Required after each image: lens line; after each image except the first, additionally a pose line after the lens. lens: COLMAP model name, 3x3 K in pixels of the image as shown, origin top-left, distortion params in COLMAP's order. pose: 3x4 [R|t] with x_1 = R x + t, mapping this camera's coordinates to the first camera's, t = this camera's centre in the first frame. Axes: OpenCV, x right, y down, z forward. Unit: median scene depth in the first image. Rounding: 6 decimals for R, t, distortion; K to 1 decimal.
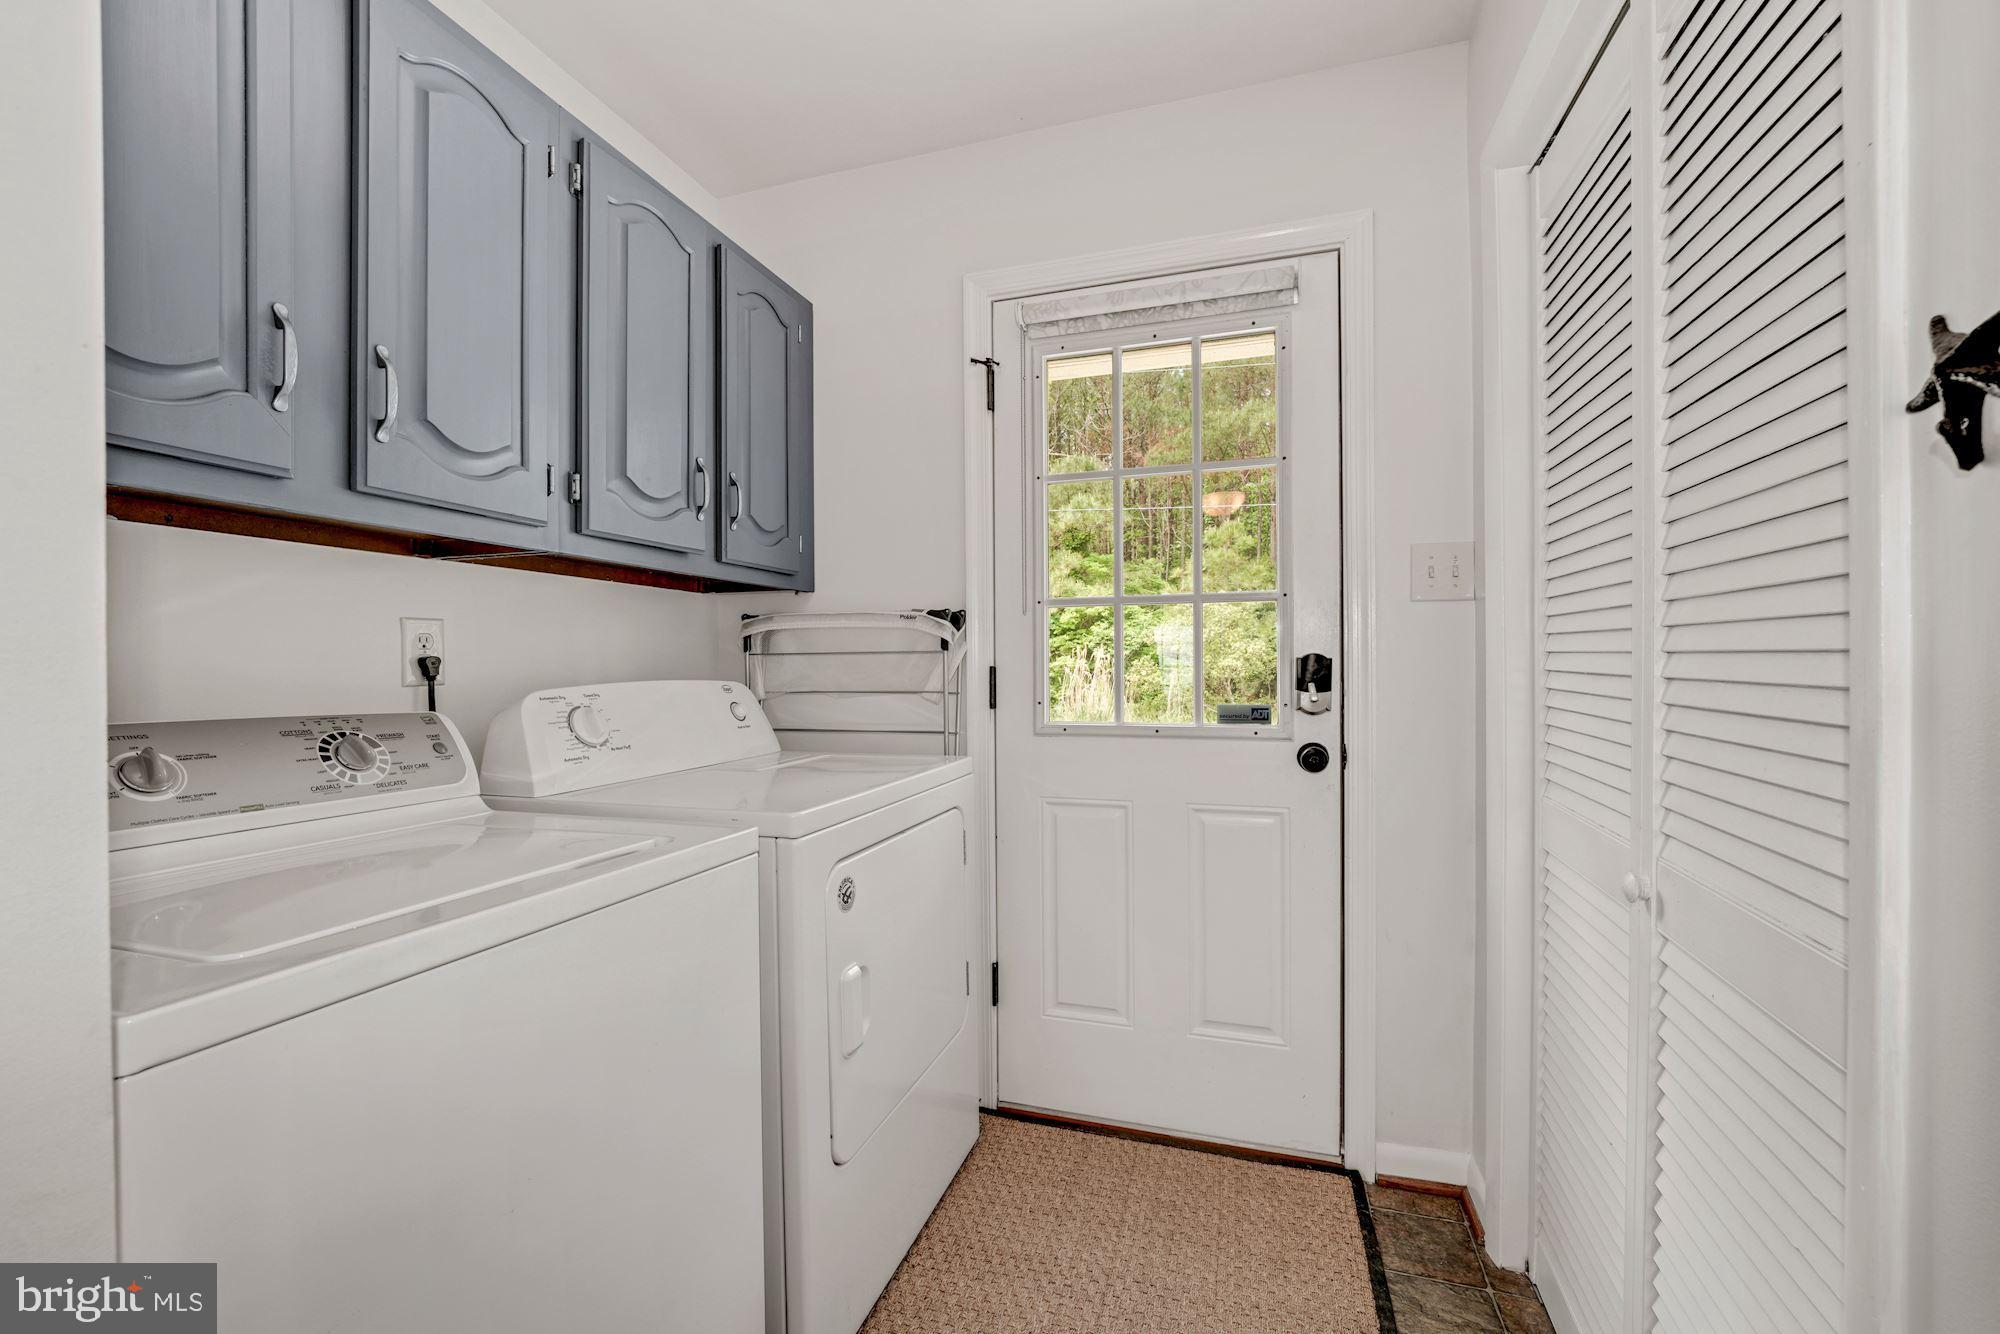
lens RADIAL K [[811.5, 0, 995.6], [0, 811.5, 661.8], [0, 0, 1]] dist [-0.031968, 0.004226]
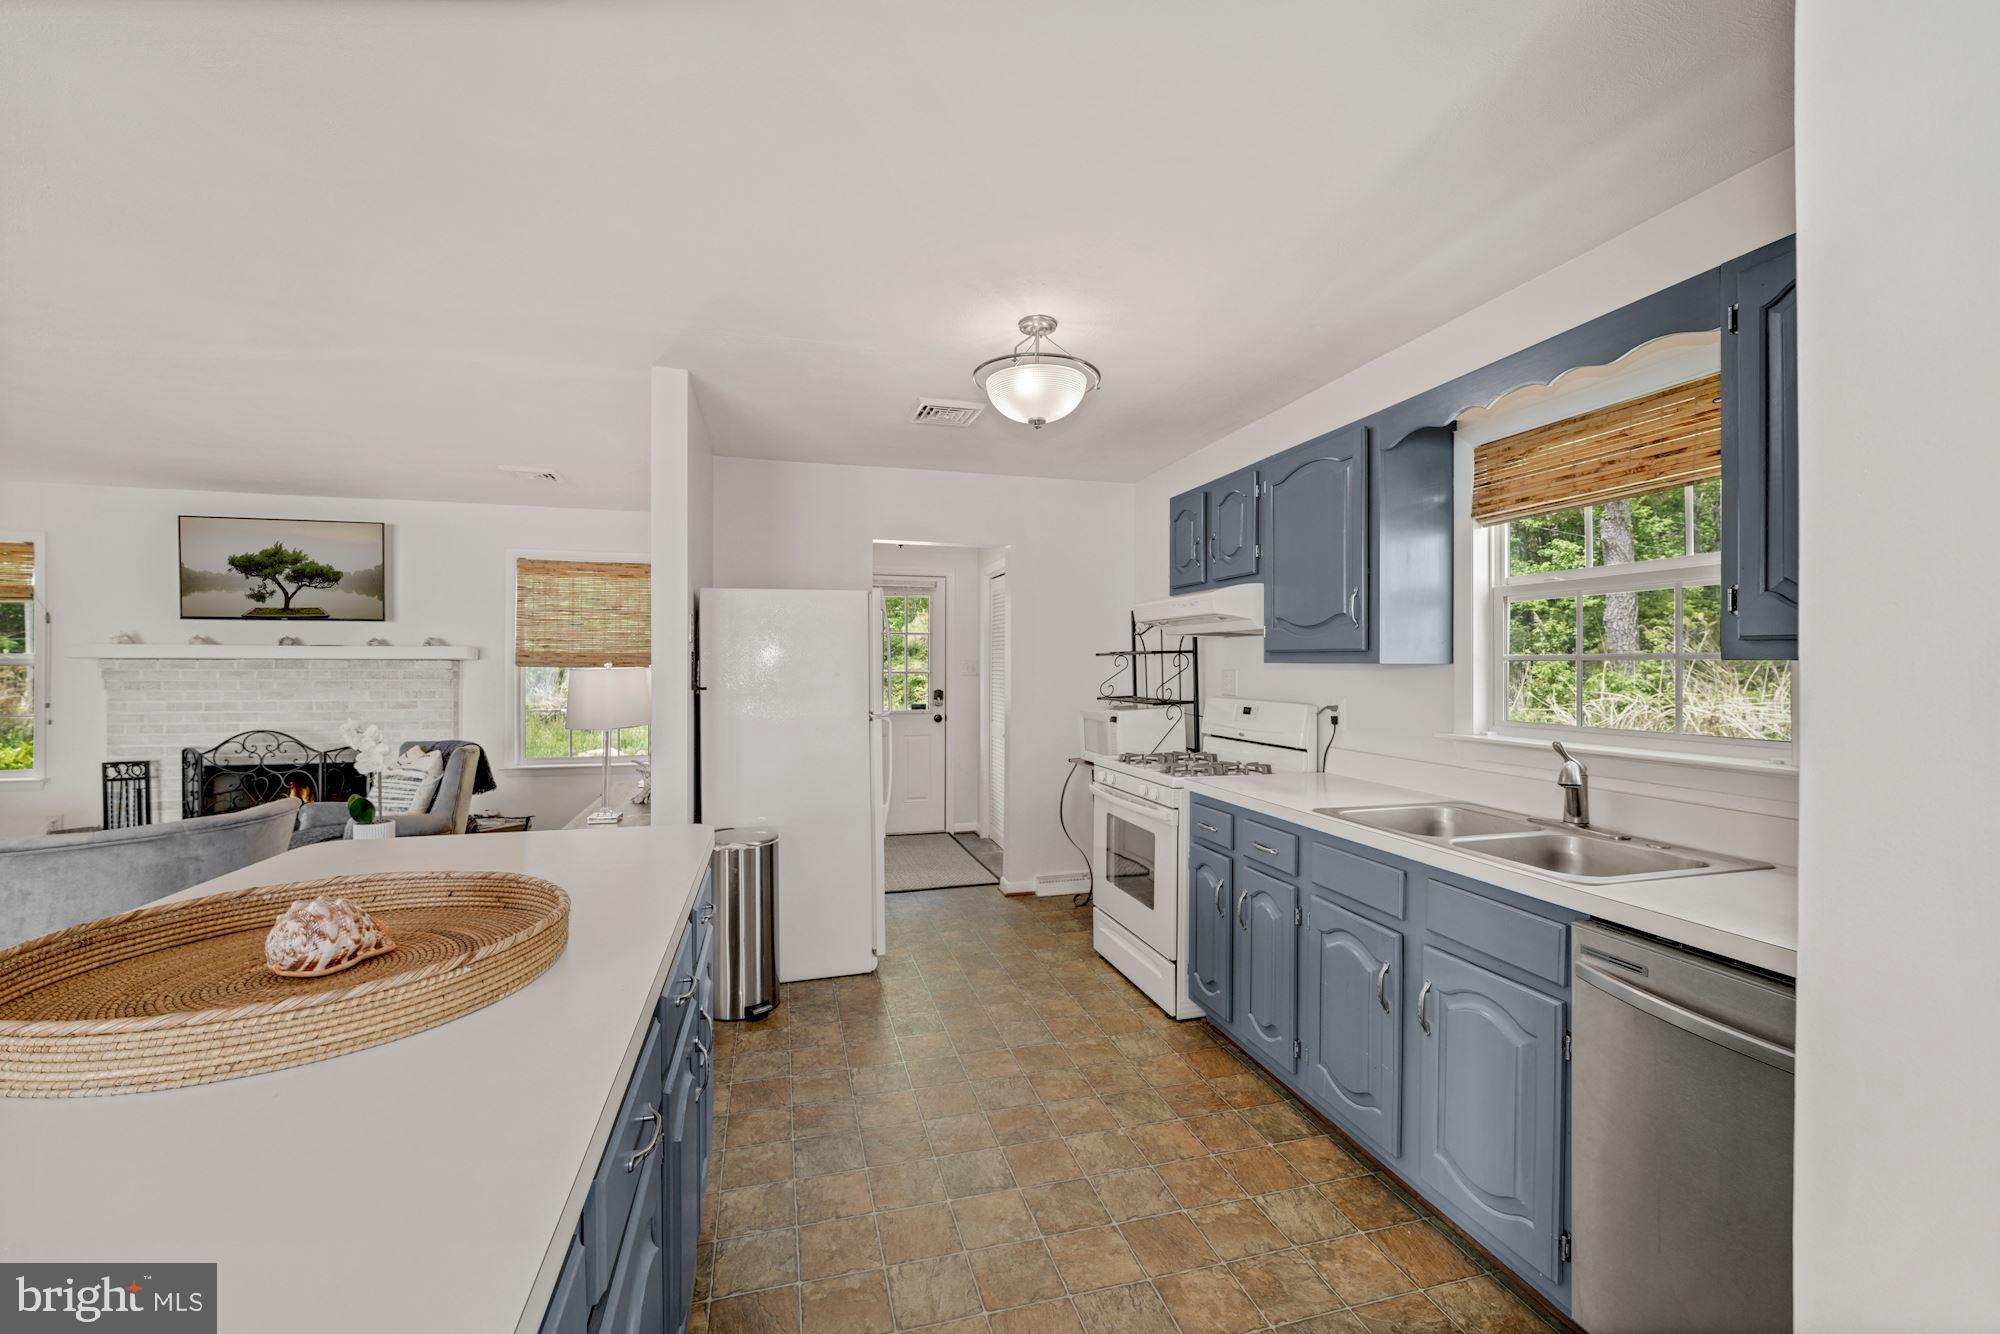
lens RADIAL K [[811.5, 0, 986.5], [0, 811.5, 669.1], [0, 0, 1]] dist [-0.031968, 0.004226]
pose [[0.840443, 0.007029, 0.541854, -1.378683], [-0.007739, 0.999970, -0.000968, -0.099554], [-0.541844, -0.003380, 0.840472, -2.141839]]
